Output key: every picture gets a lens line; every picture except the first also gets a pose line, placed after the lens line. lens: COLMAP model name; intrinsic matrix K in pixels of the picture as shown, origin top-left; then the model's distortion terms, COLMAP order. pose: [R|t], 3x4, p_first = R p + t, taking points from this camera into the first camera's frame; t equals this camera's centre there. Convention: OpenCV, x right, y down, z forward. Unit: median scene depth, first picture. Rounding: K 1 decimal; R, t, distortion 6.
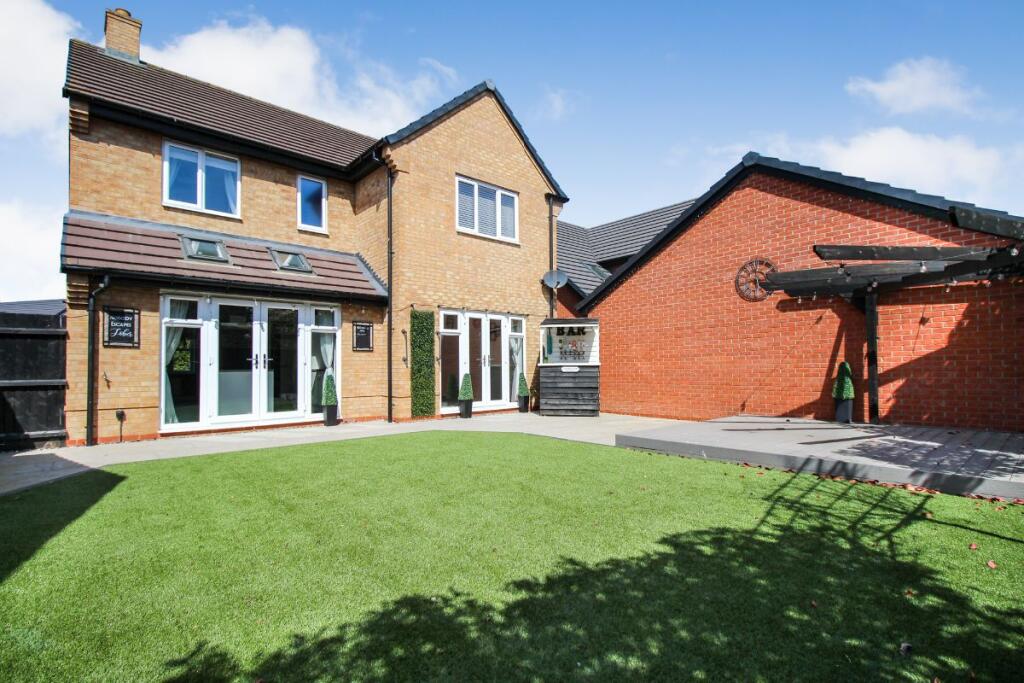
lens RADIAL K [[486.1, 0, 513.4], [0, 486.1, 354.4], [0, 0, 1]] dist [0.015081, 0.000111]
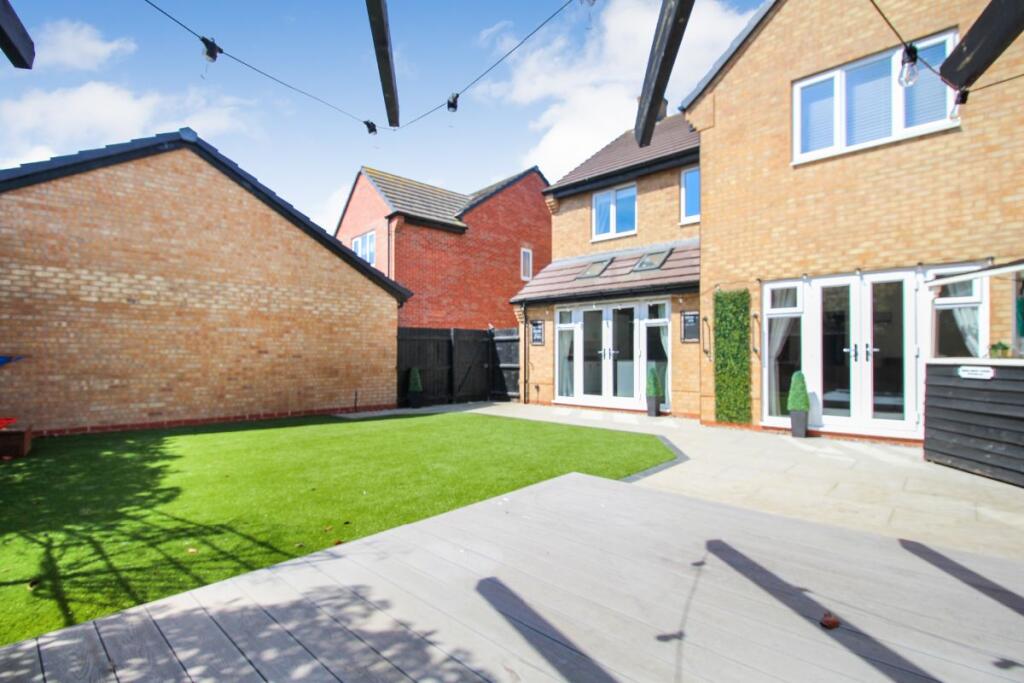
lens RADIAL K [[480.9, 0, 514.0], [0, 480.9, 350.2], [0, 0, 1]] dist [0.000195, -0.000331]
pose [[0.102717, -0.002359, -0.994708, 0.637409], [0.025168, 0.999683, 0.000228, -0.000731], [0.994392, -0.025059, 0.102744, 0.645002]]
